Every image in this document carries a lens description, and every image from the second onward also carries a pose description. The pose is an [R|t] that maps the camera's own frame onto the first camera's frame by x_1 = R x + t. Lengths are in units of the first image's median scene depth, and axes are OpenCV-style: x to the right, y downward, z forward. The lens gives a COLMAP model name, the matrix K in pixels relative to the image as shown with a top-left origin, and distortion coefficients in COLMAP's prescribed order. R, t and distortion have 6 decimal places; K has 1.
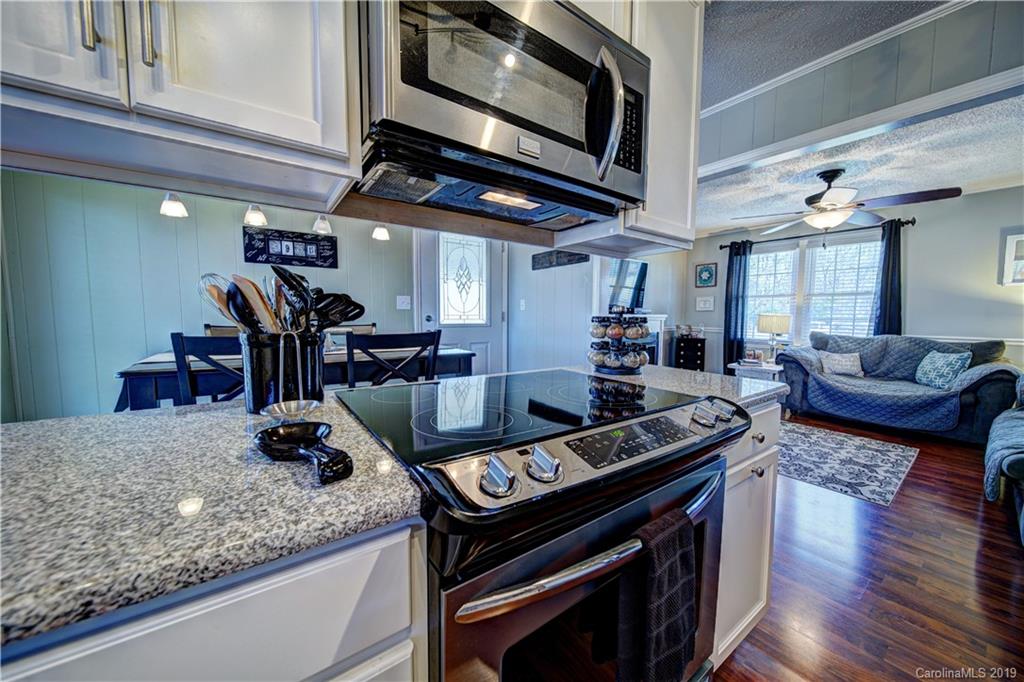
lens RADIAL K [[360.0, 0, 513.5], [0, 360.0, 342.3], [0, 0, 1]] dist [-0.001474, -0.000414]
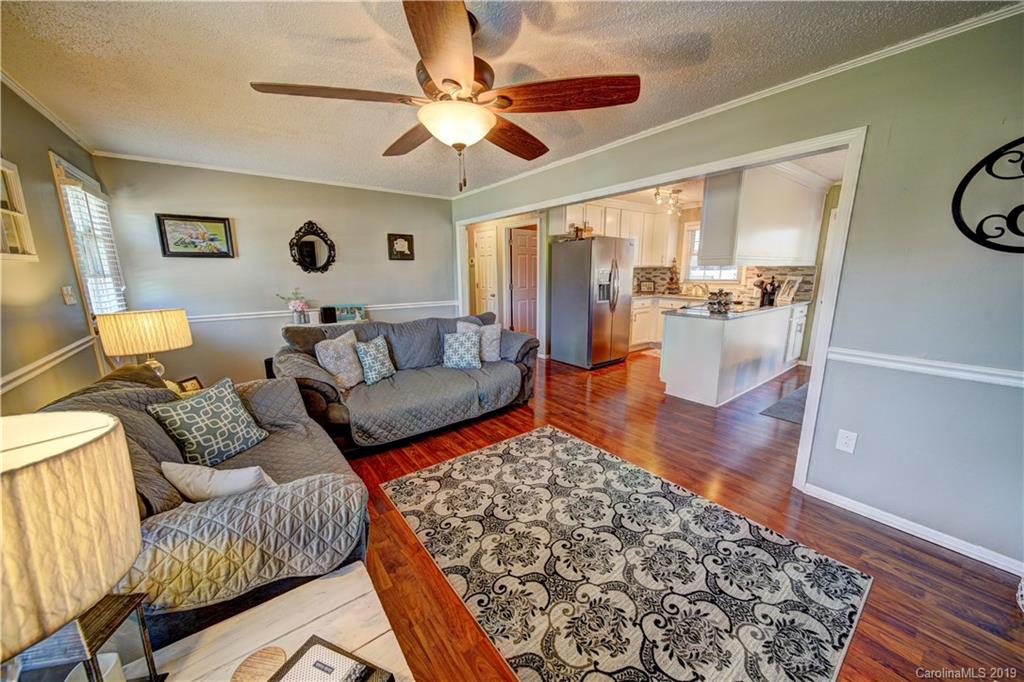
lens RADIAL K [[360.0, 0, 513.5], [0, 360.0, 342.3], [0, 0, 1]] dist [-0.001474, -0.000414]
pose [[-0.999826, 0.003754, -0.018295, 0.669368], [-0.001423, 0.961435, 0.275028, -0.159997], [0.018622, 0.275006, -0.961262, 1.293941]]
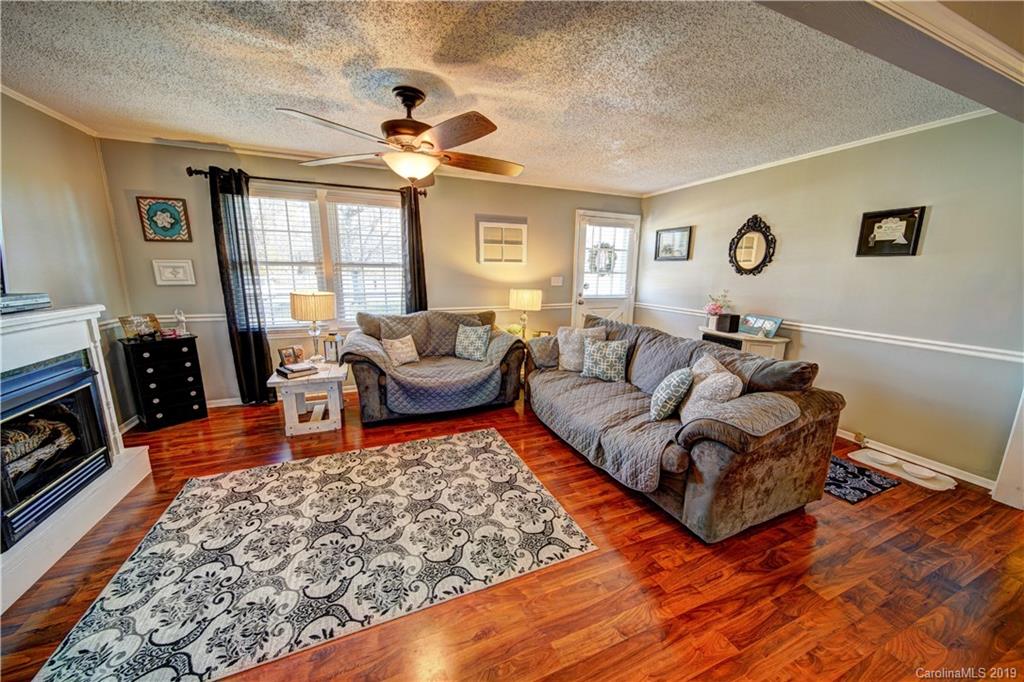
lens RADIAL K [[360.0, 0, 513.5], [0, 360.0, 342.3], [0, 0, 1]] dist [-0.001474, -0.000414]
pose [[0.234854, -0.193766, 0.952522, 0.158361], [0.066421, 0.980839, 0.183150, -0.101336], [-0.969759, 0.020253, 0.243224, 0.536179]]
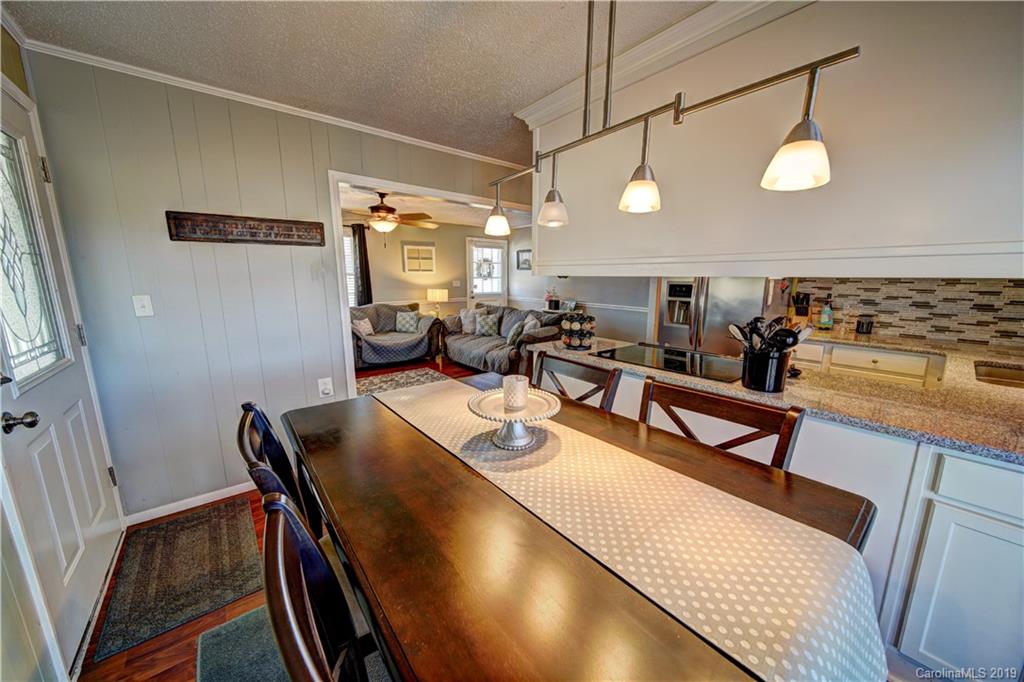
lens RADIAL K [[360.0, 0, 513.5], [0, 360.0, 342.3], [0, 0, 1]] dist [-0.001474, -0.000414]
pose [[-0.056323, -0.188479, 0.980461, -0.498332], [0.074456, 0.978492, 0.192378, -0.109566], [-0.995632, 0.083836, -0.041079, 0.494225]]
